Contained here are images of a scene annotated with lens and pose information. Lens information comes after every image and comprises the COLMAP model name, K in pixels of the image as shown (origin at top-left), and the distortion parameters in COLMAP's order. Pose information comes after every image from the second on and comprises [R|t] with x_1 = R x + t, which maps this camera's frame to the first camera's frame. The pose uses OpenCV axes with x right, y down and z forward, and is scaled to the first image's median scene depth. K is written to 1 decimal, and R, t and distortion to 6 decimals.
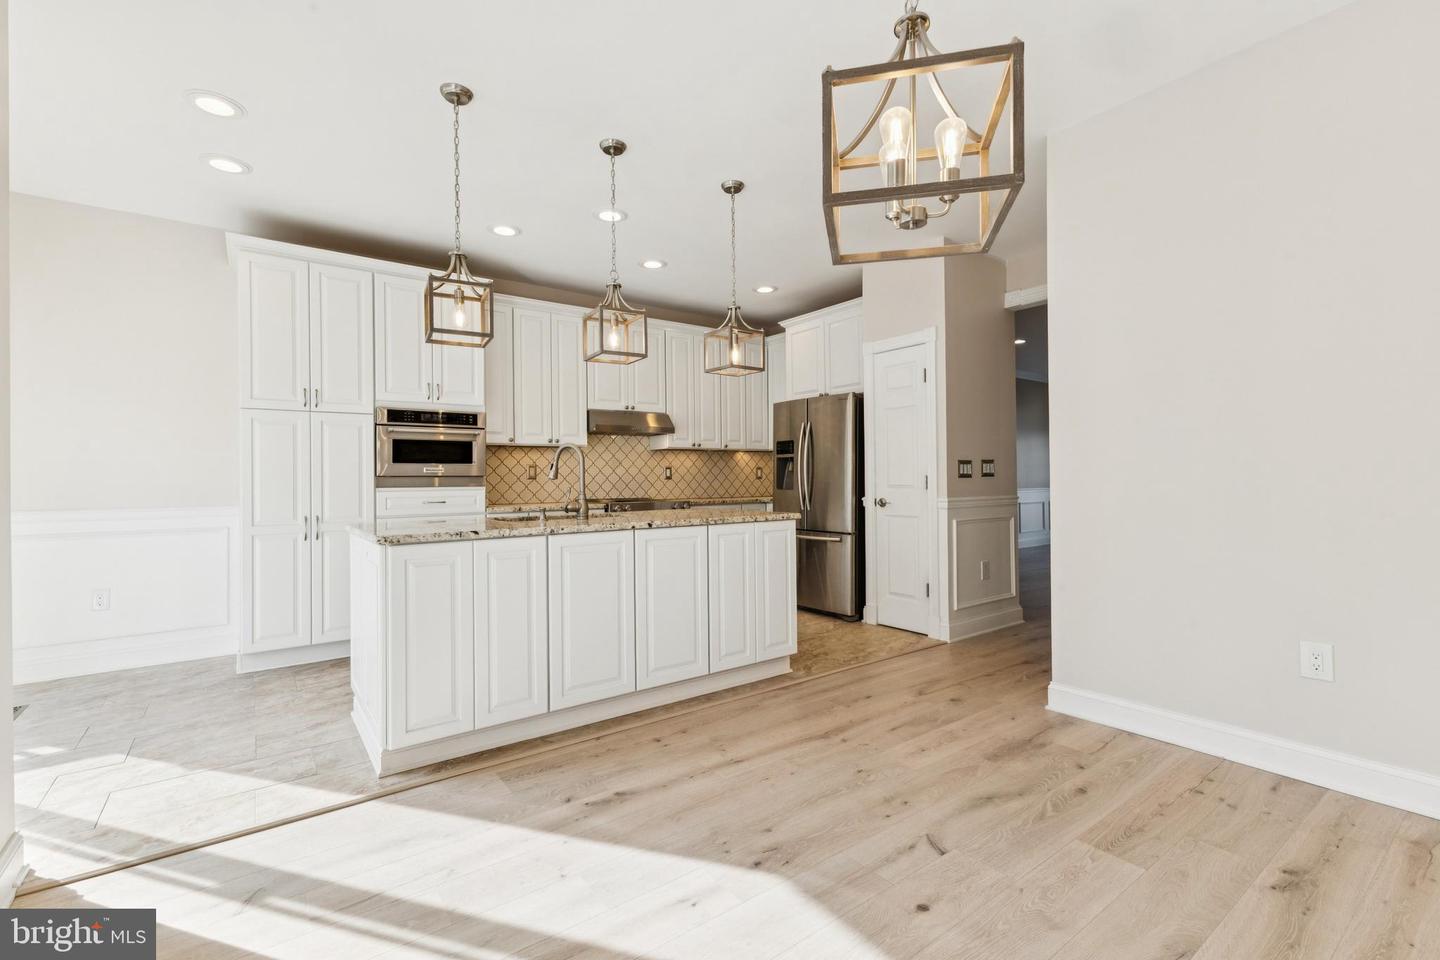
lens RADIAL K [[638.1, 0, 724.3], [0, 638.1, 485.9], [0, 0, 1]] dist [0.003144, -0.000292]
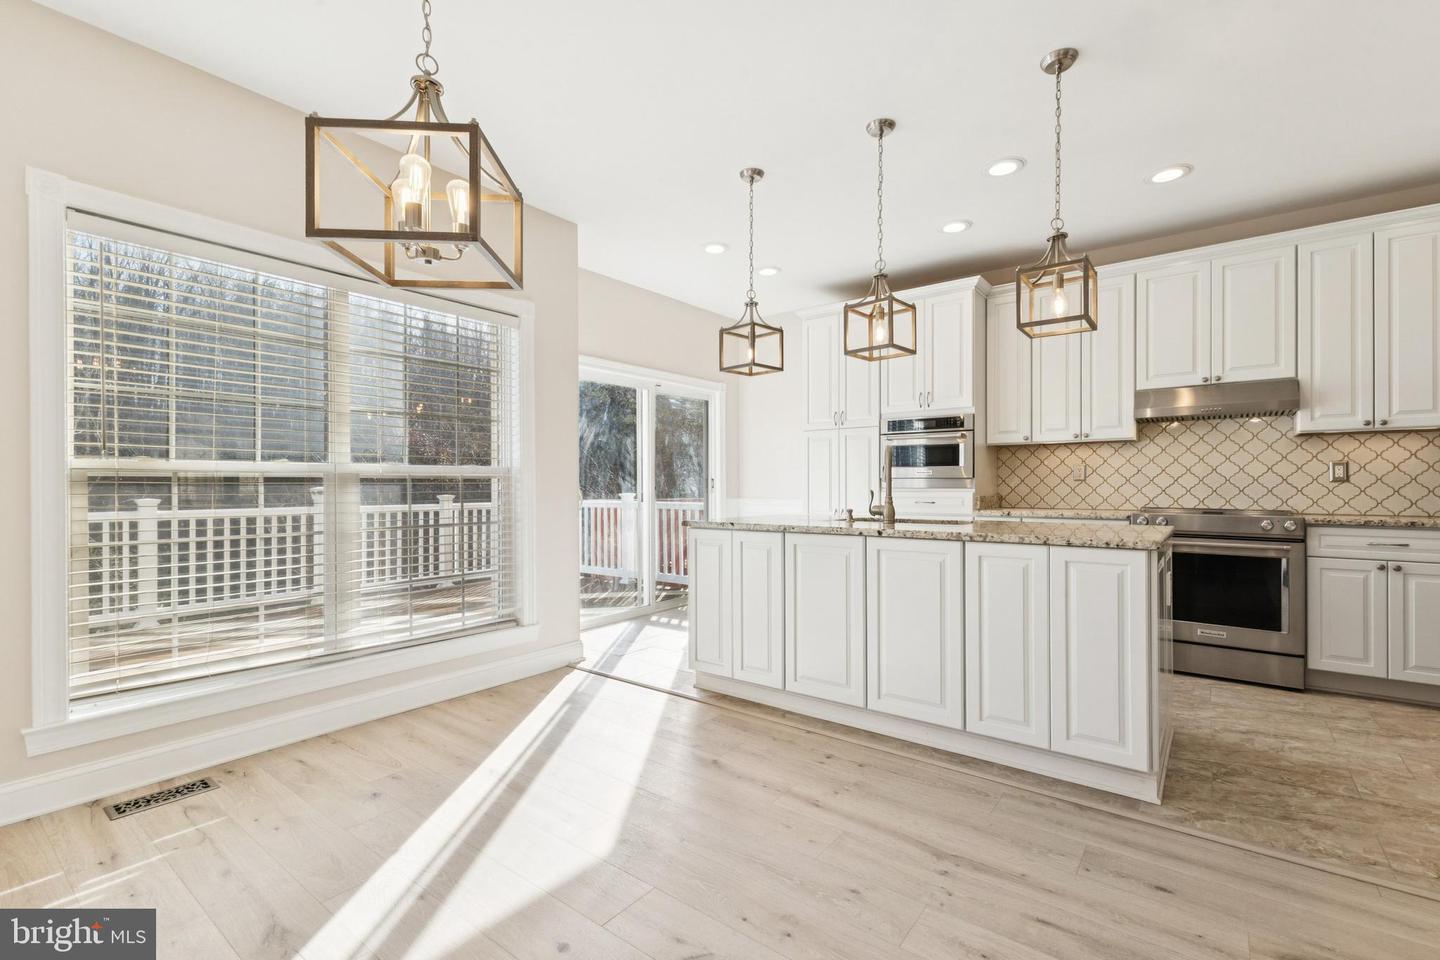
lens RADIAL K [[638.1, 0, 724.3], [0, 638.1, 485.9], [0, 0, 1]] dist [0.003144, -0.000292]
pose [[0.267198, 0.011397, -0.963574, 0.623877], [-0.010585, 0.999904, 0.008892, -0.010193], [0.963584, 0.007823, 0.267293, 0.481123]]
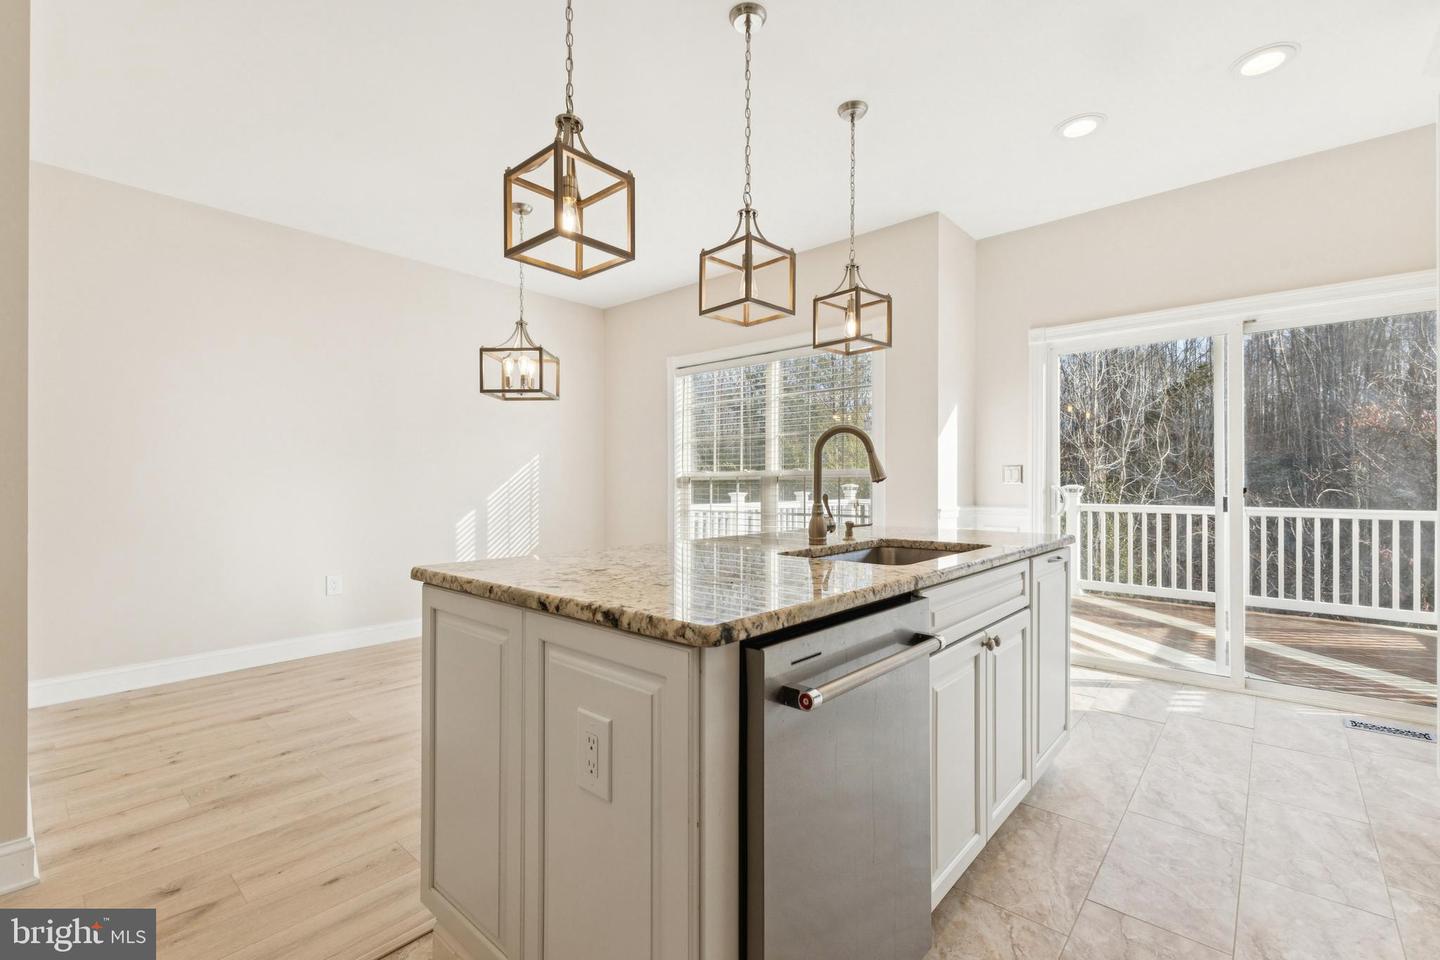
lens RADIAL K [[624.8, 0, 720.0], [0, 624.8, 480.0], [0, 0, 1]] dist [-0.001149, -0.000154]
pose [[-0.979886, 0.009631, -0.199328, -0.000075], [0.008415, 0.999940, 0.006947, -0.017798], [0.199383, 0.005130, -0.979908, 1.548205]]
